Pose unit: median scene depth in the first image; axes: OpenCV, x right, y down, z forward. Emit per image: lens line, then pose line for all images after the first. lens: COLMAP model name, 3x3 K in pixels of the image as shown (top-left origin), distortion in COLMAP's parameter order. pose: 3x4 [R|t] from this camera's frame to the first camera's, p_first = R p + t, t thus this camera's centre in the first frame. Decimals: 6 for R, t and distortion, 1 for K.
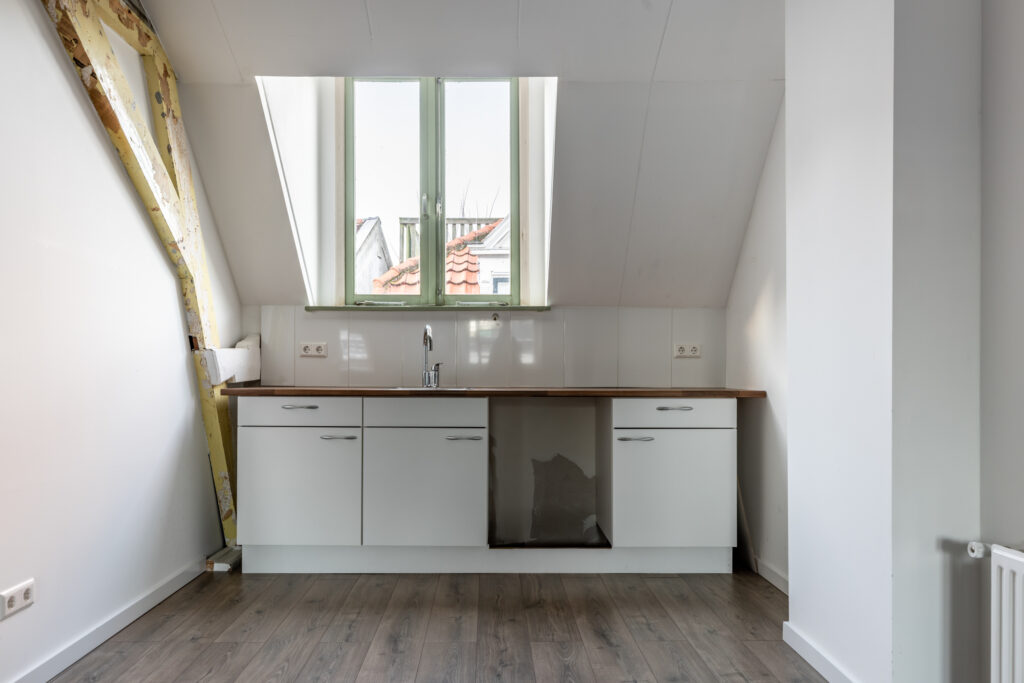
lens RADIAL K [[718.4, 0, 496.1], [0, 718.4, 384.9], [0, 0, 1]] dist [0.031327, -0.000047]
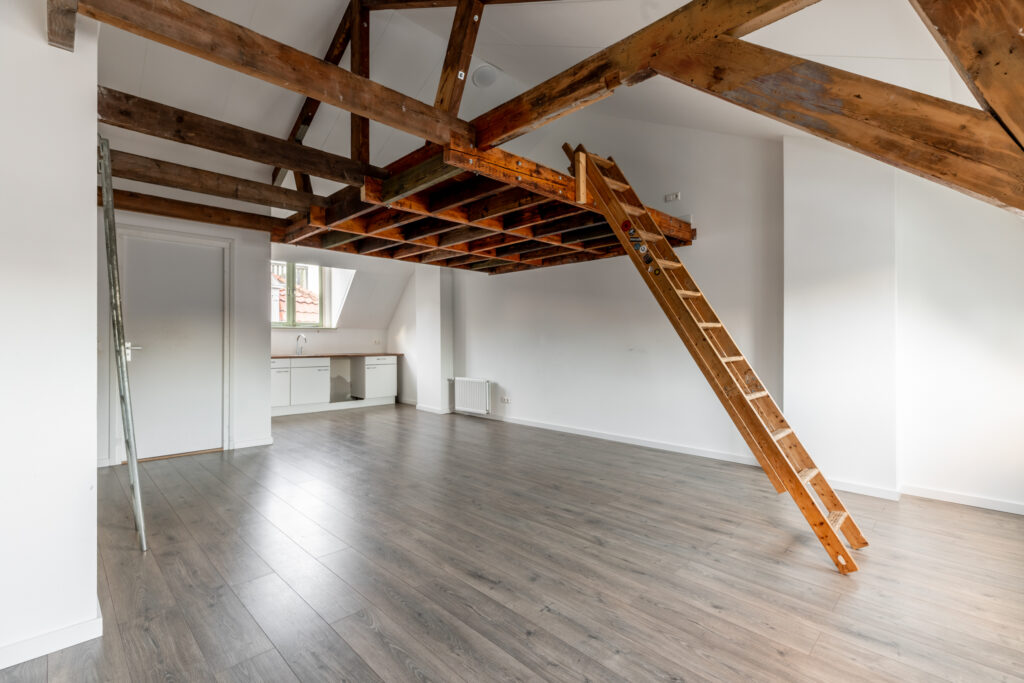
lens RADIAL K [[458.4, 0, 515.9], [0, 458.4, 340.0], [0, 0, 1]] dist [0.000815, 0.000016]
pose [[0.721950, -0.000904, 0.691945, -0.853017], [0.009747, 0.999913, -0.008863, -0.036431], [-0.691877, 0.013143, 0.721896, -1.133288]]
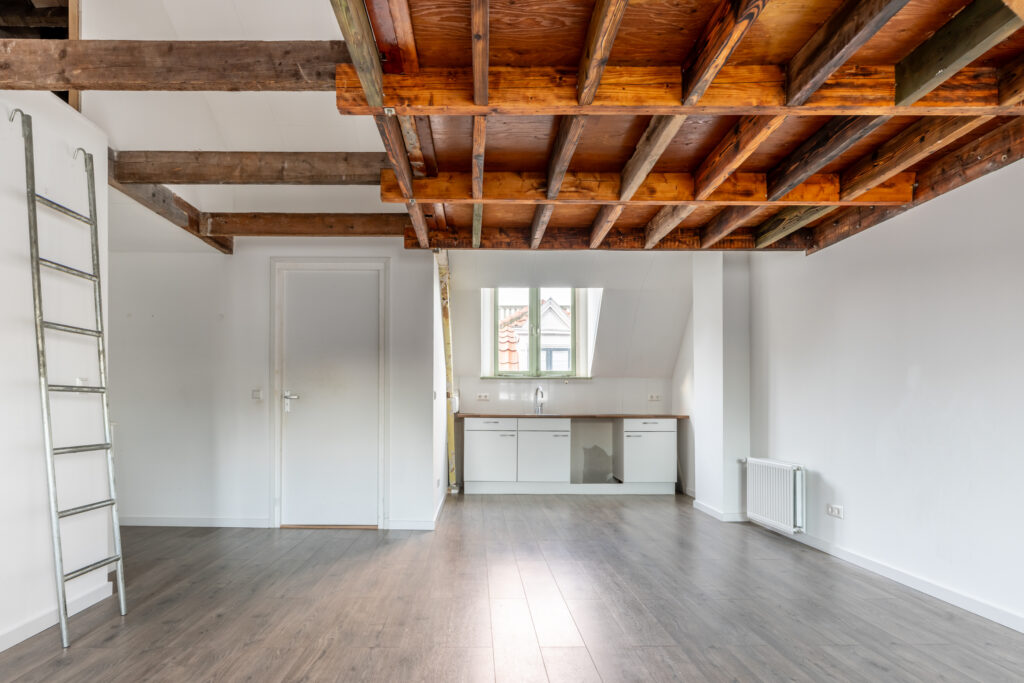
lens RADIAL K [[587.7, 0, 477.3], [0, 587.7, 406.4], [0, 0, 1]] dist [0.002842, 0.000116]
pose [[0.999929, 0.000168, -0.011922, -0.287655], [-0.000330, 0.999907, -0.013601, 0.004656], [0.011919, 0.013604, 0.999836, -0.906094]]
